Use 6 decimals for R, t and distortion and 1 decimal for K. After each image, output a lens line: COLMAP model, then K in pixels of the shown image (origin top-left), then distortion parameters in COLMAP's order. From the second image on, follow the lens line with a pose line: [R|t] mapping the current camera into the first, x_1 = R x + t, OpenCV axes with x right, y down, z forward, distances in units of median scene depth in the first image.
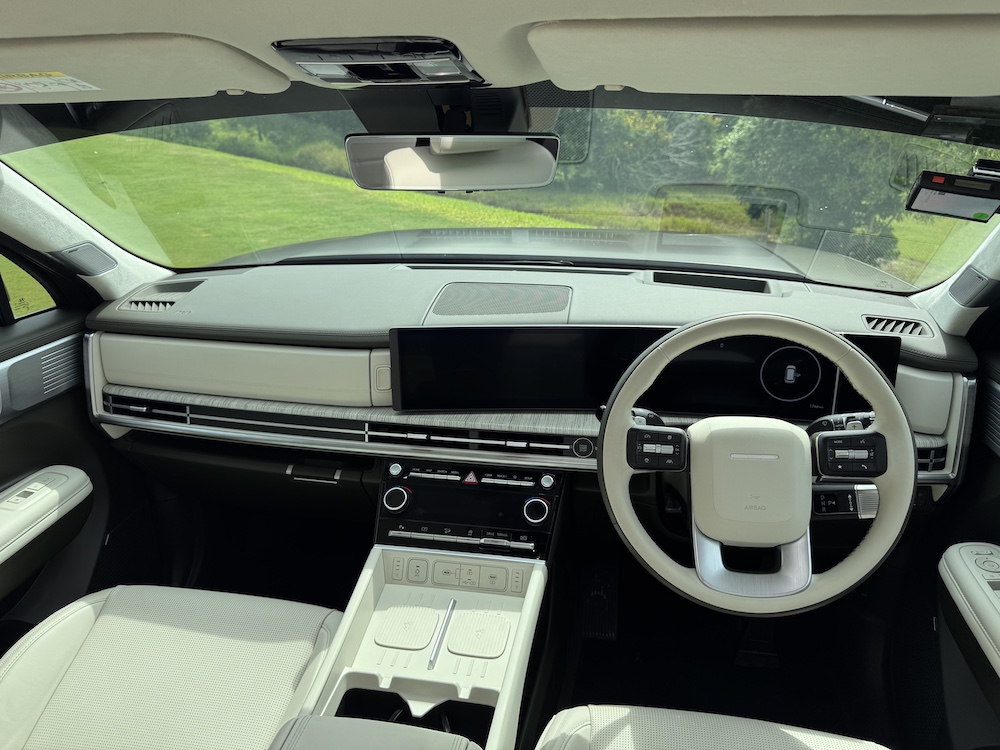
lens RADIAL K [[702.1, 0, 499.5], [0, 702.1, 382.5], [0, 0, 1]] dist [0.121533, -0.220968]
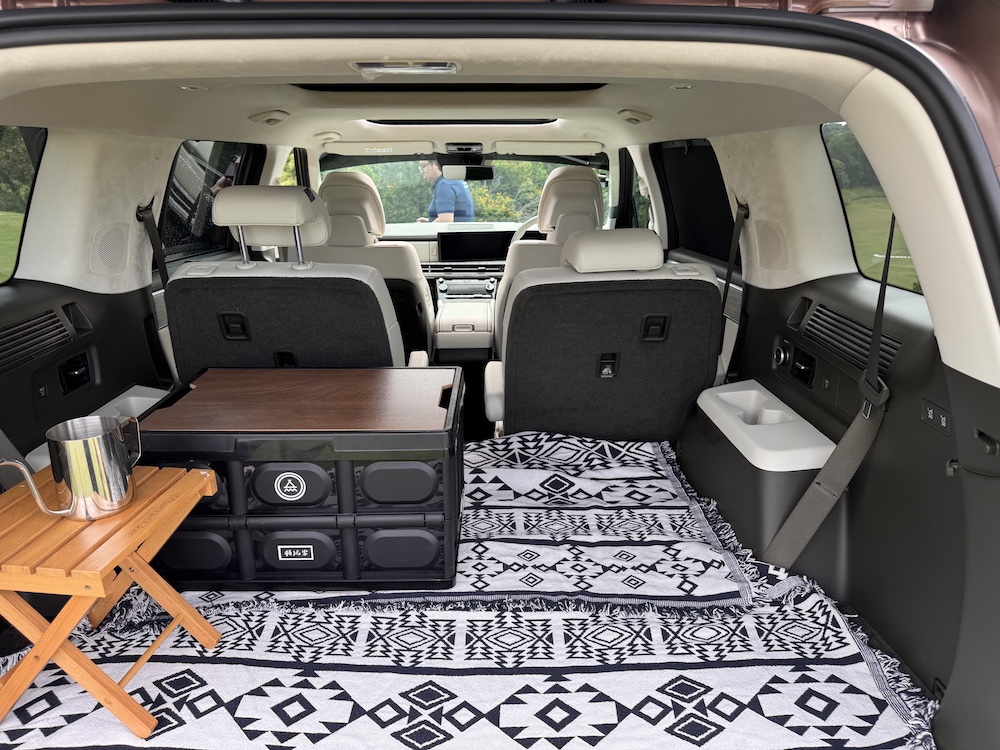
lens RADIAL K [[702.1, 0, 499.5], [0, 702.1, 382.5], [0, 0, 1]] dist [0.121533, -0.220968]
pose [[0.980584, -0.043918, 0.191116, -0.516285], [0.063880, 0.992977, -0.099576, 0.903853], [-0.185401, 0.109851, 0.976504, -1.979136]]
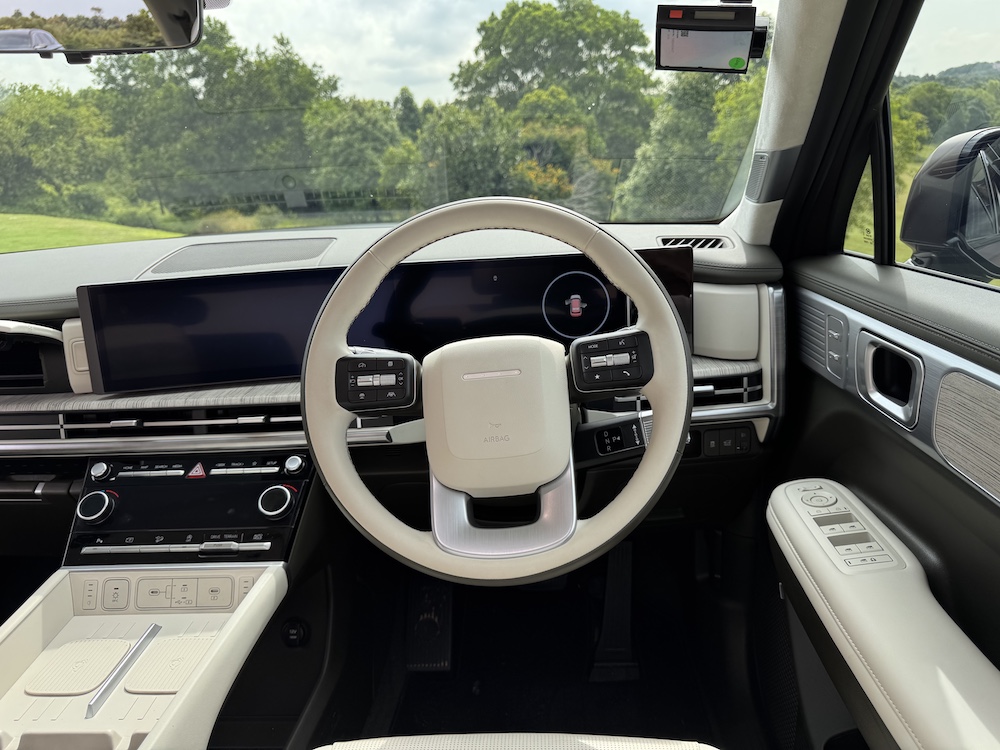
lens RADIAL K [[719.1, 0, 500.0], [0, 719.1, 375.0], [0, 0, 1]] dist [0.015771, -0.033194]
pose [[0.991419, -0.080516, 0.102987, 0.224929], [0.089789, 0.991992, -0.088823, 0.136678], [-0.095011, 0.097308, 0.990709, 0.177987]]
